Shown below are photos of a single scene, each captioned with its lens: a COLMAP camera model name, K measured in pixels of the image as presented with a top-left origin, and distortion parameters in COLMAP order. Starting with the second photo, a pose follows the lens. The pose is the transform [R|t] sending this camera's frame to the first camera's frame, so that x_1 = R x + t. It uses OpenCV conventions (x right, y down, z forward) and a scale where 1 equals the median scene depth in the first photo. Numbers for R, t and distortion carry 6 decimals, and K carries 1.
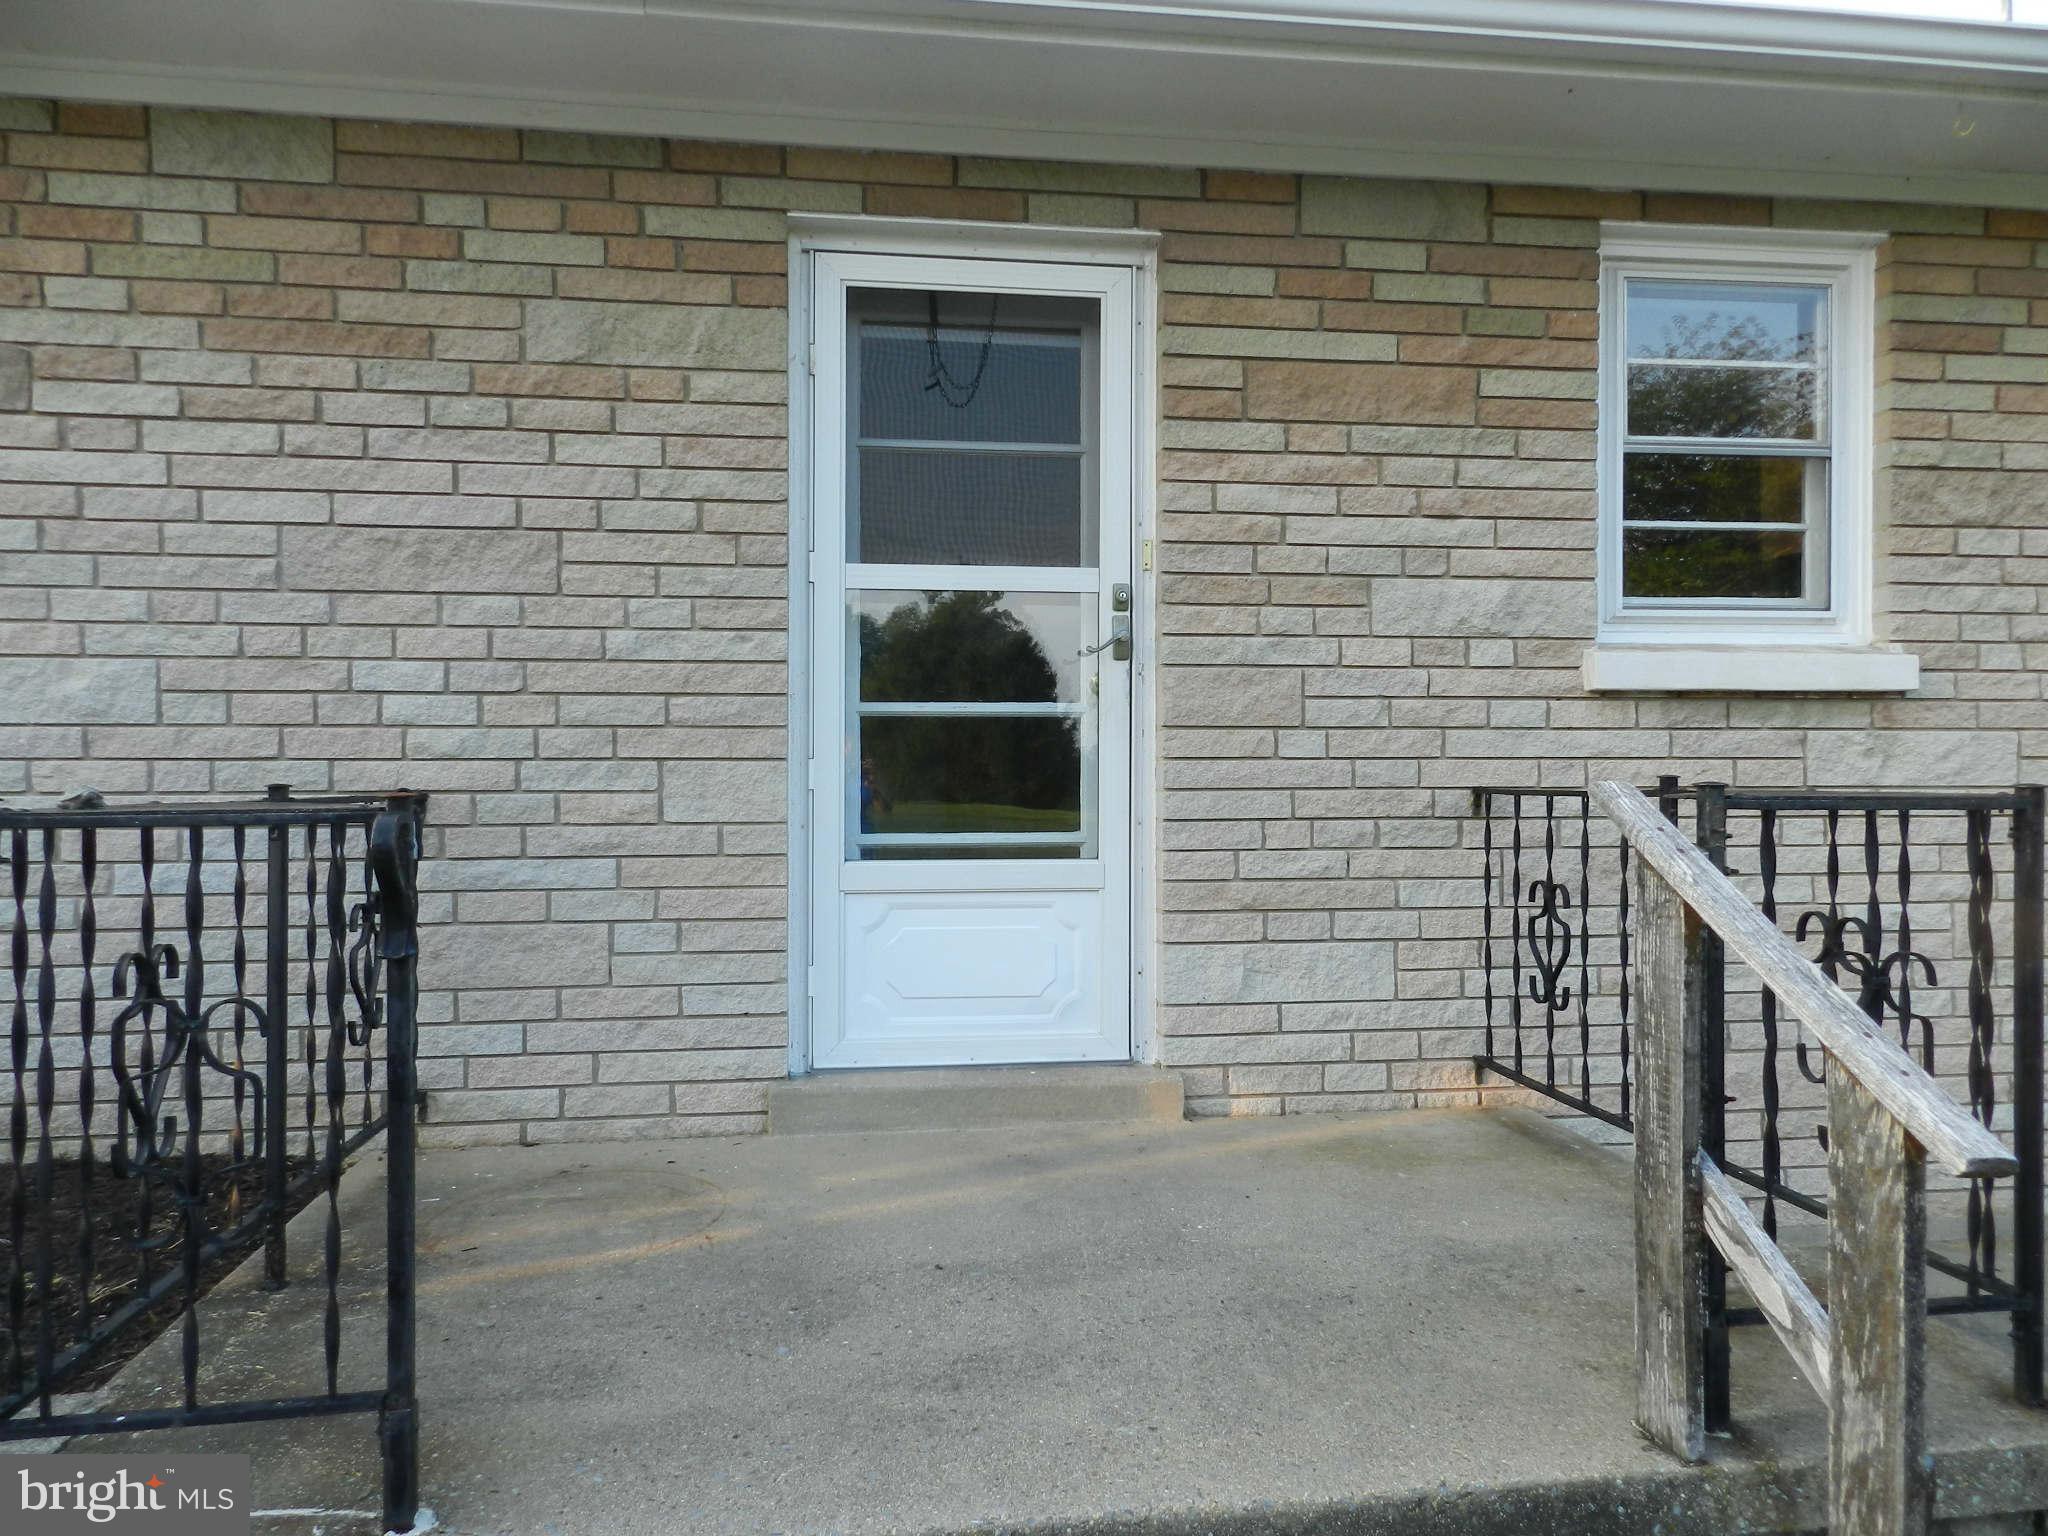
lens RADIAL K [[1381.0, 0, 1024.0], [0, 1381.0, 768.0], [0, 0, 1]] dist [0.012421, -0.001850]
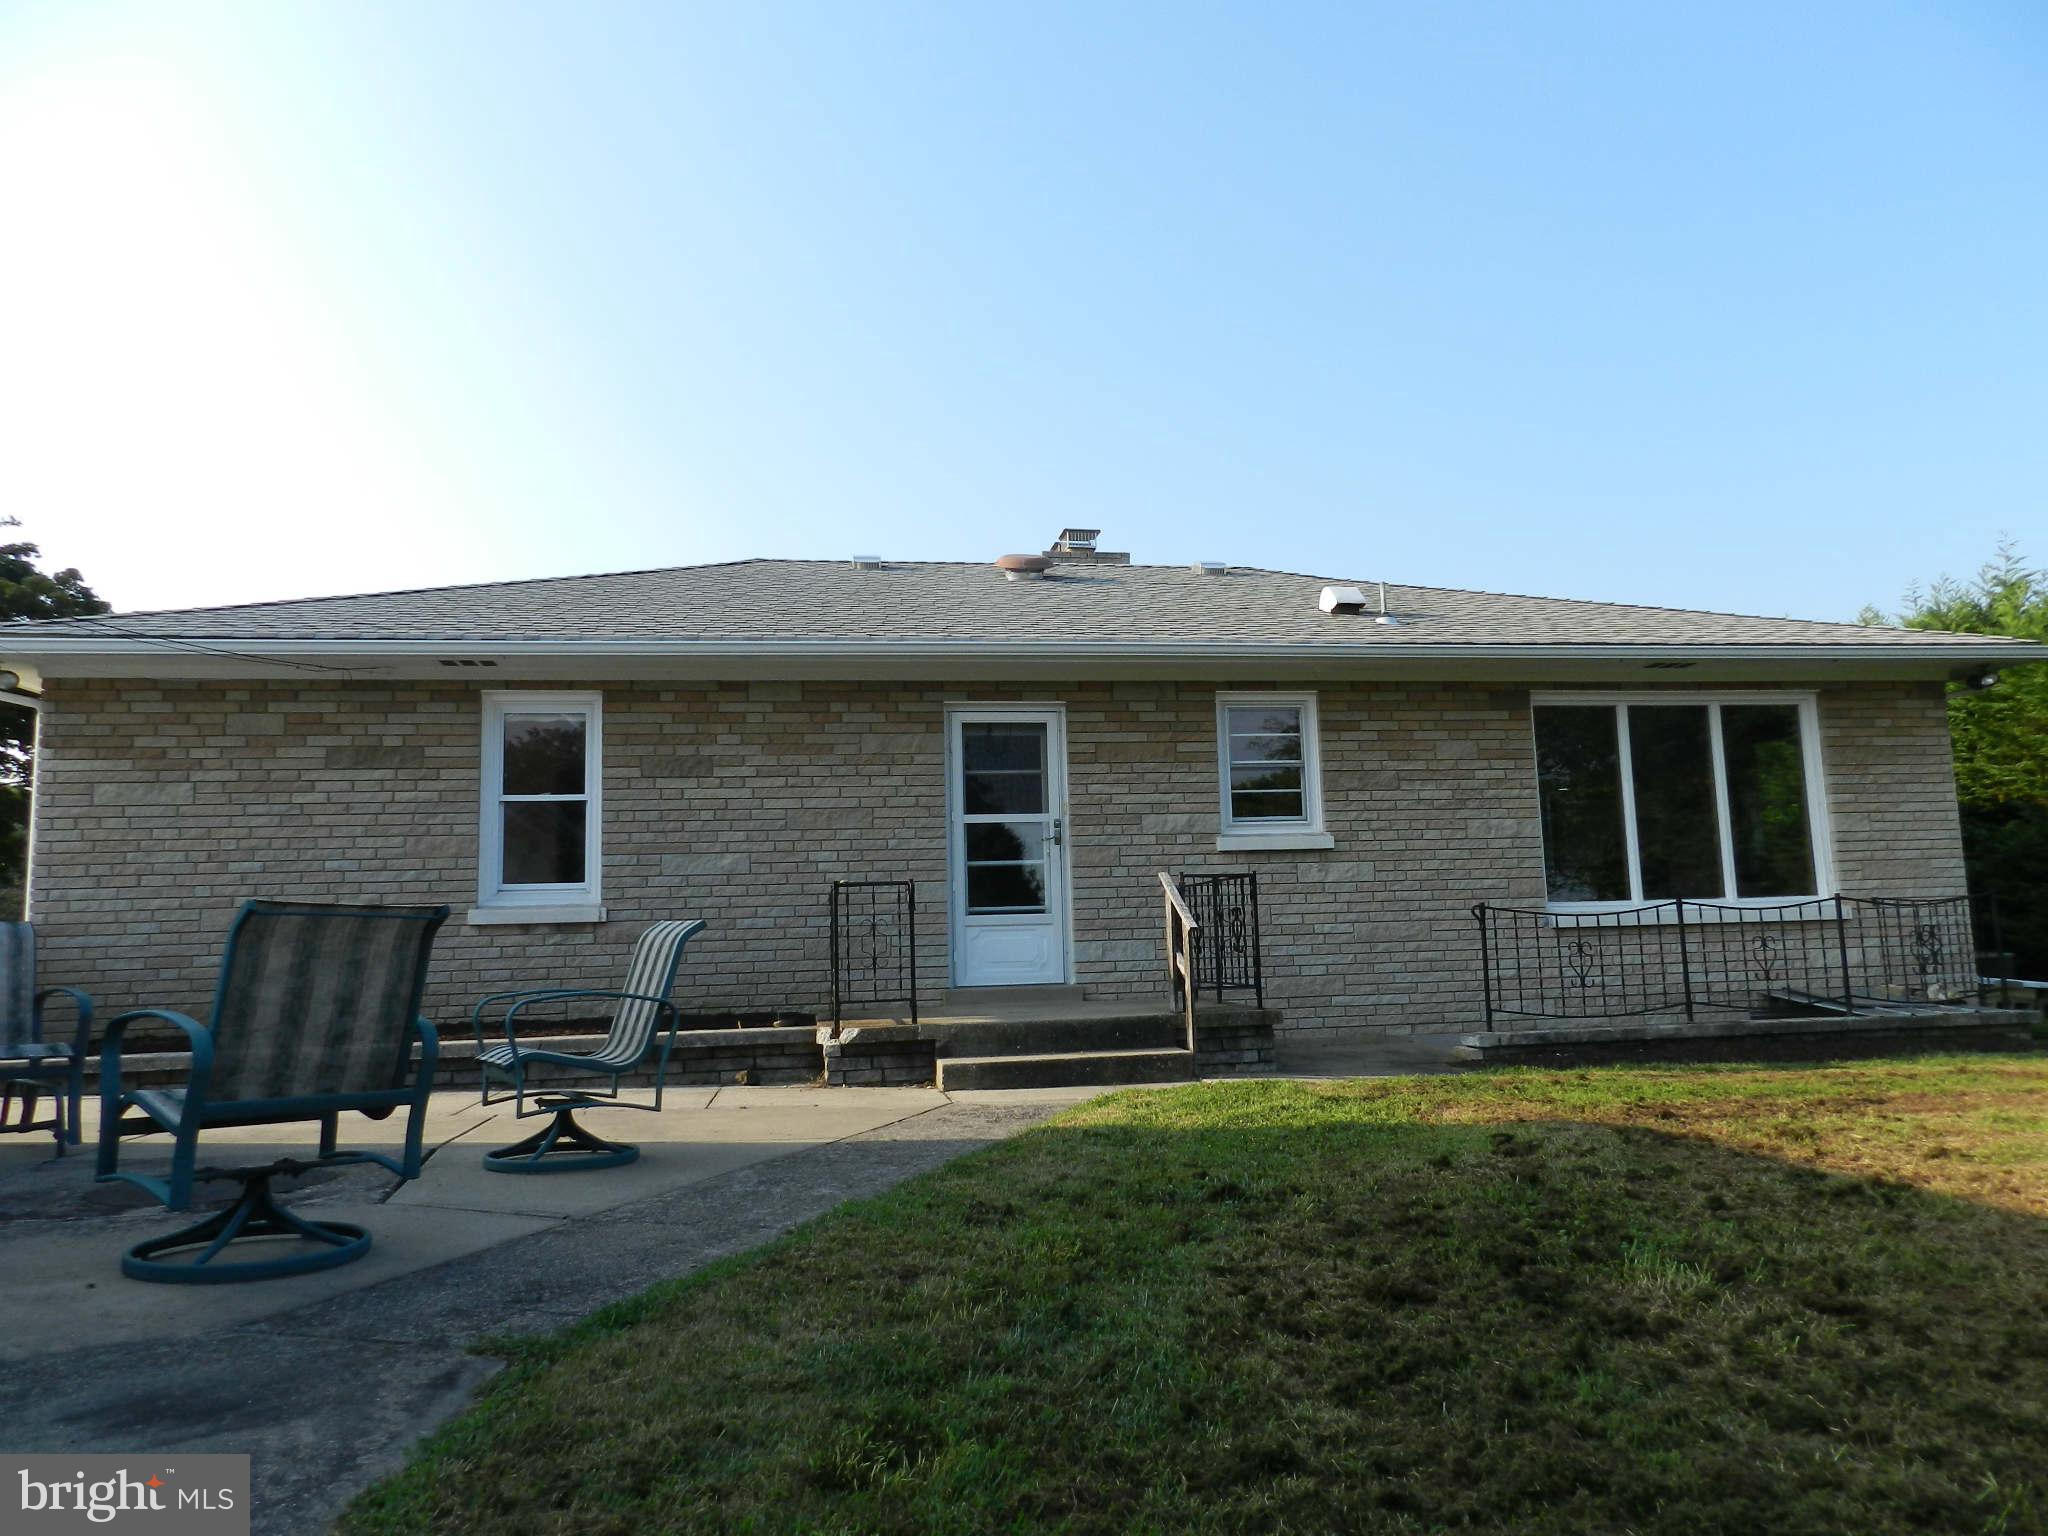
lens RADIAL K [[1381.0, 0, 1024.0], [0, 1381.0, 768.0], [0, 0, 1]] dist [0.012421, -0.001850]
pose [[0.999305, -0.023626, 0.028849, -0.081711], [0.026921, 0.992441, -0.119730, 0.109987], [-0.025803, 0.120424, 0.992387, -1.940615]]
